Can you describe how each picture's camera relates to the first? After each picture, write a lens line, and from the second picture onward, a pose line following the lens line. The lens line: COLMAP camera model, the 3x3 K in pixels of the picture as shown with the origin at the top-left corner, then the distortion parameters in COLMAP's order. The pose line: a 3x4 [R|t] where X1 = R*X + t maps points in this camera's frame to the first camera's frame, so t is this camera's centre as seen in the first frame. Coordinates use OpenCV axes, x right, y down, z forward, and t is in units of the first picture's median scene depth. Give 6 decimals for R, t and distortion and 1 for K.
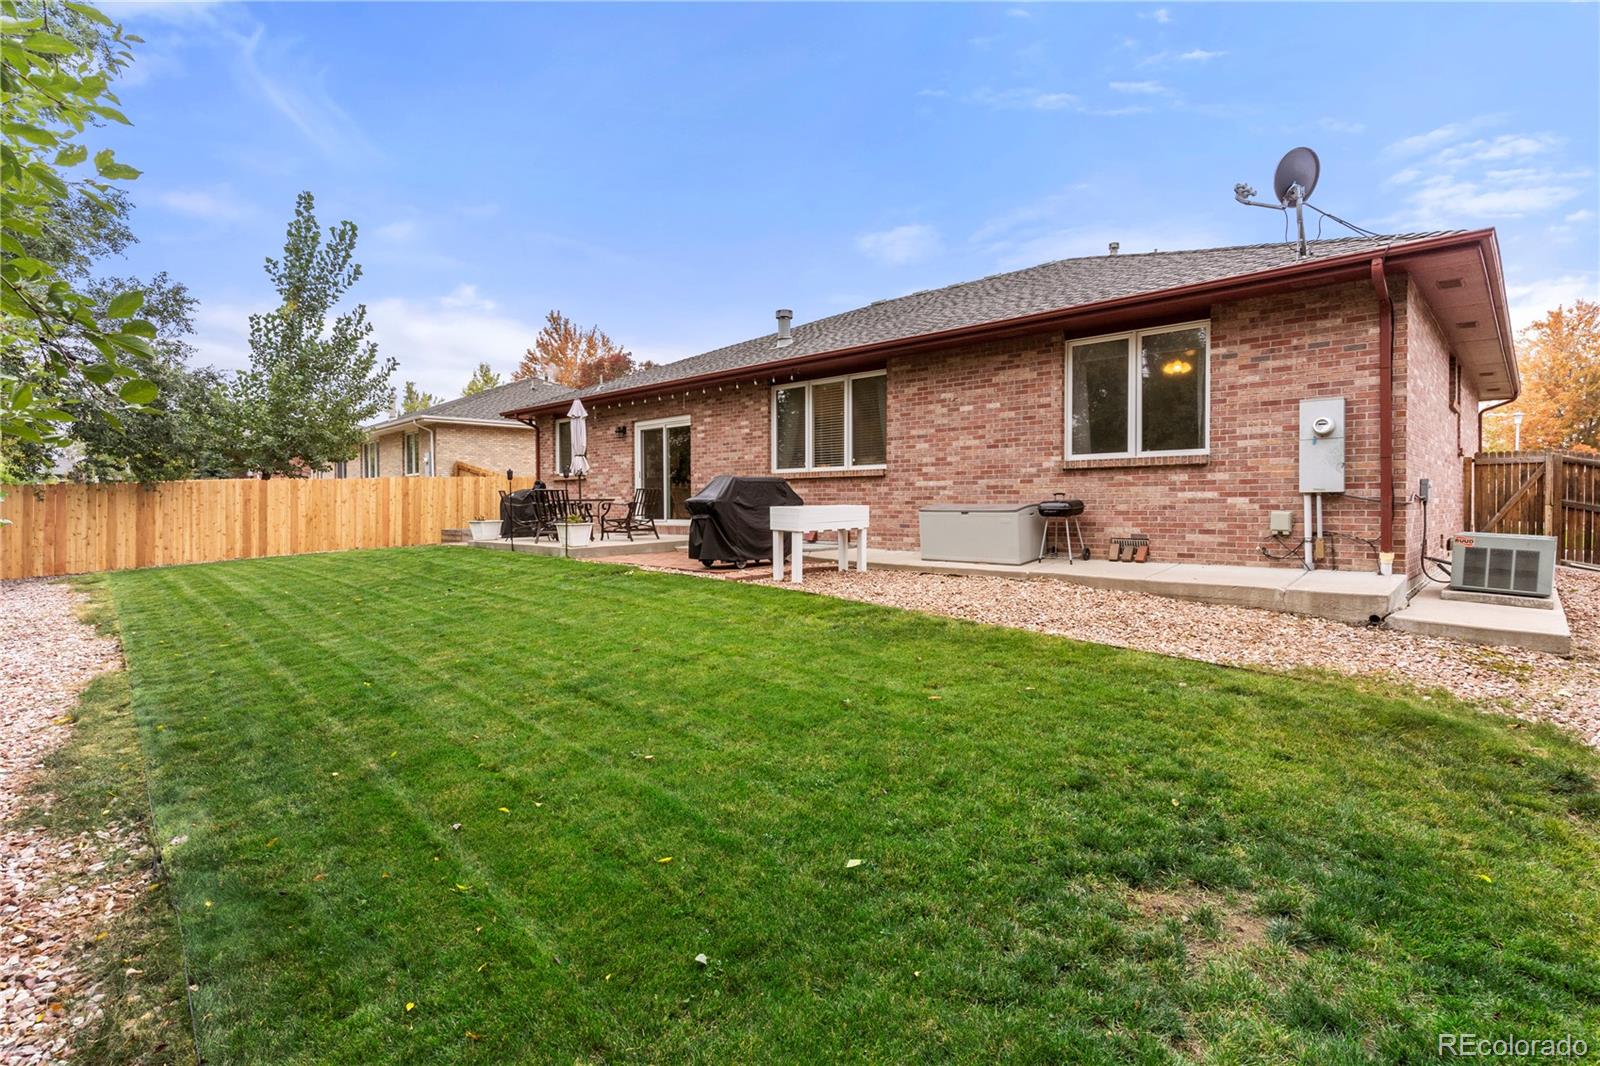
lens RADIAL K [[772.9, 0, 800.0], [0, 772.9, 533.0], [0, 0, 1]] dist [0.000697, 0.000526]
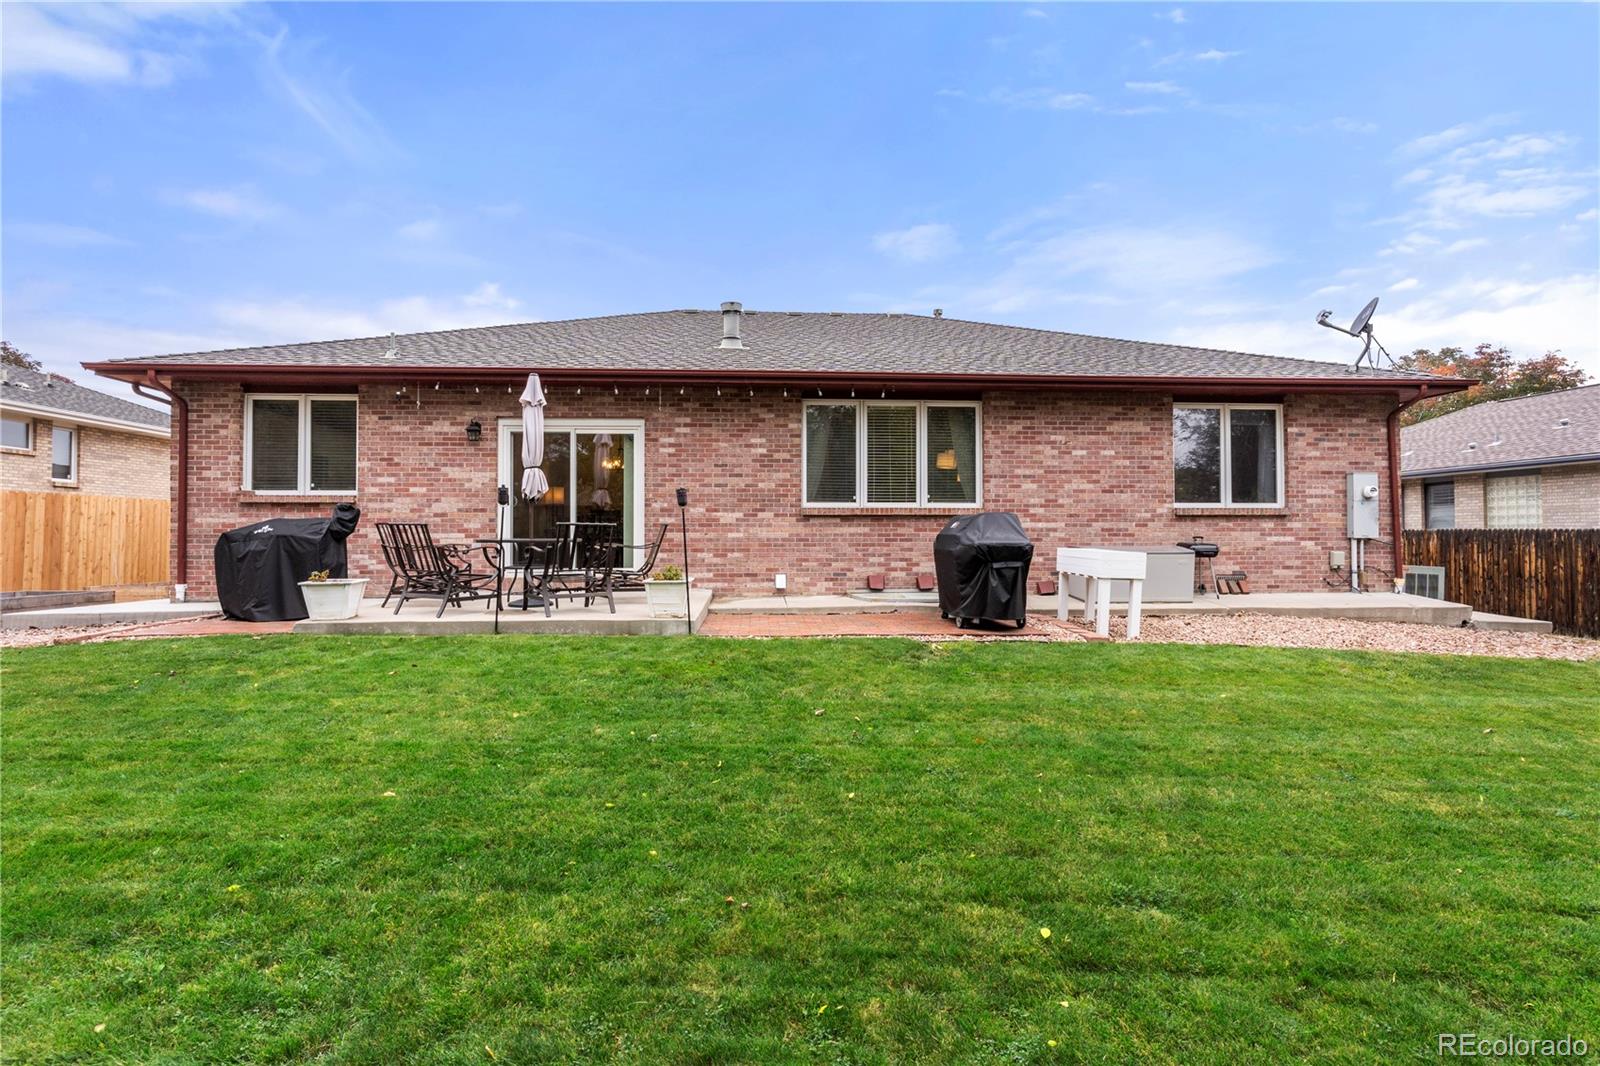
lens RADIAL K [[772.9, 0, 800.0], [0, 772.9, 533.0], [0, 0, 1]] dist [0.000697, 0.000526]
pose [[0.674956, 0.009945, 0.737791, -0.825513], [0.026824, 0.998917, -0.038005, -0.027105], [-0.737370, 0.045442, 0.673959, 0.615078]]
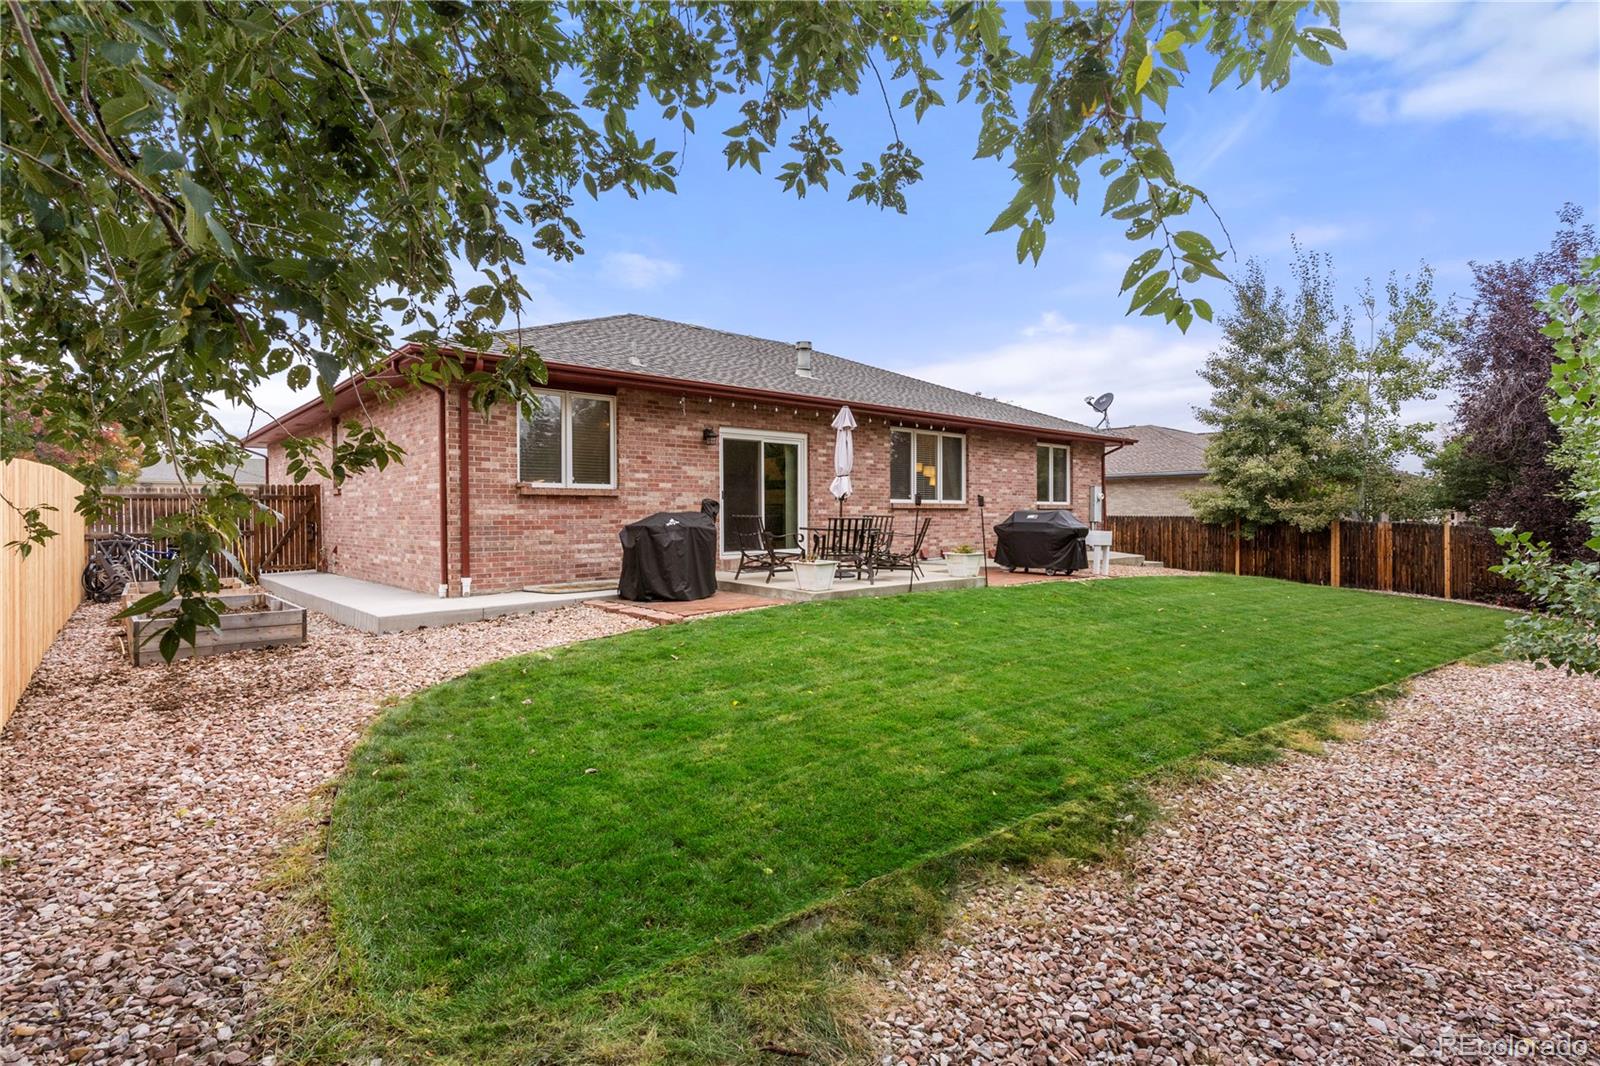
lens RADIAL K [[772.9, 0, 800.0], [0, 772.9, 533.0], [0, 0, 1]] dist [0.000697, 0.000526]
pose [[0.078087, -0.013590, 0.996854, -1.549683], [0.046917, 0.998849, 0.009942, -0.066229], [-0.995842, 0.045993, 0.078634, 1.374441]]
